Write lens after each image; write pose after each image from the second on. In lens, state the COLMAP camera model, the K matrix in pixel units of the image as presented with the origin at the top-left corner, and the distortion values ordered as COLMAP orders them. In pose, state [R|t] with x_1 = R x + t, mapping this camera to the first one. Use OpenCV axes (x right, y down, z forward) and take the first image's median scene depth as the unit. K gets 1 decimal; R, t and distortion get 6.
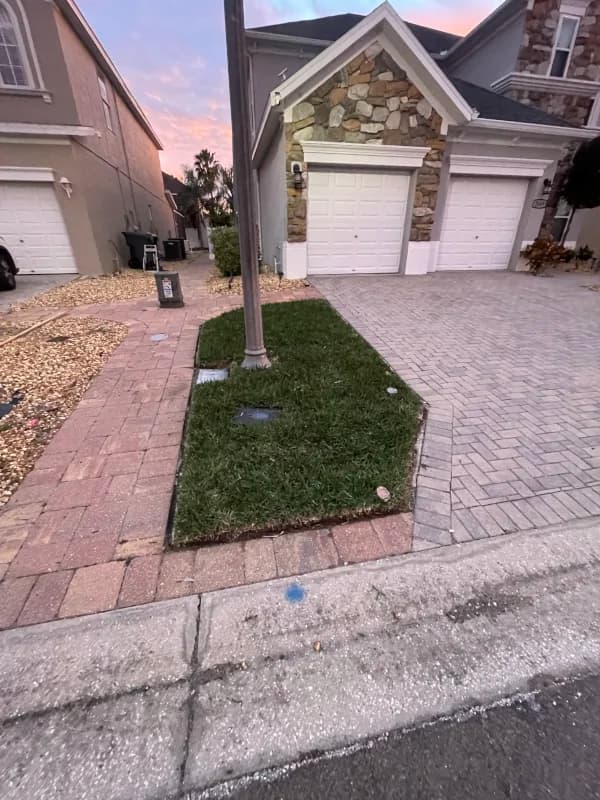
lens RADIAL K [[324.5, 0, 300.4], [0, 324.5, 400.6], [0, 0, 1]] dist [-0.009630, 0.000941]
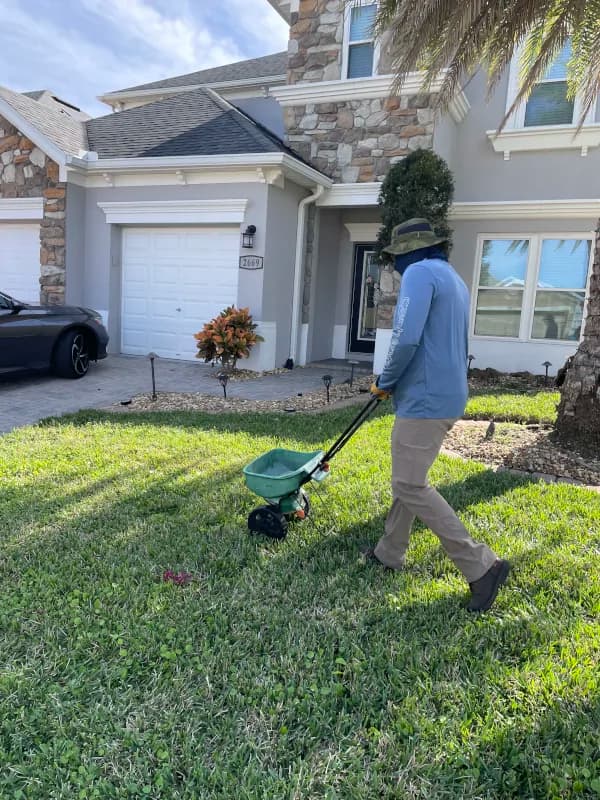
lens RADIAL K [[602.3, 0, 299.9], [0, 602.3, 398.9], [0, 0, 1]] dist [0.023584, -0.003406]
pose [[0.804521, 0.128675, -0.579817, 1.893399], [-0.317090, 0.918529, -0.236133, -0.194105], [0.502195, 0.373828, 0.779778, 0.362648]]
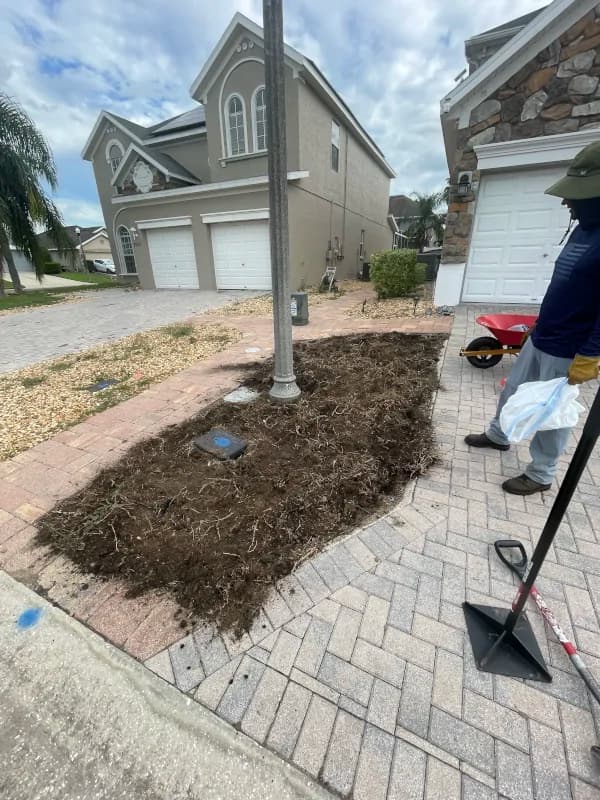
lens RADIAL K [[324.5, 0, 299.5], [0, 324.5, 400.7], [0, 0, 1]] dist [-0.009630, 0.000941]
pose [[0.797803, 0.224108, -0.559719, 0.250509], [-0.252589, 0.967190, 0.027226, -0.069484], [0.547457, 0.119658, 0.828235, 0.130648]]
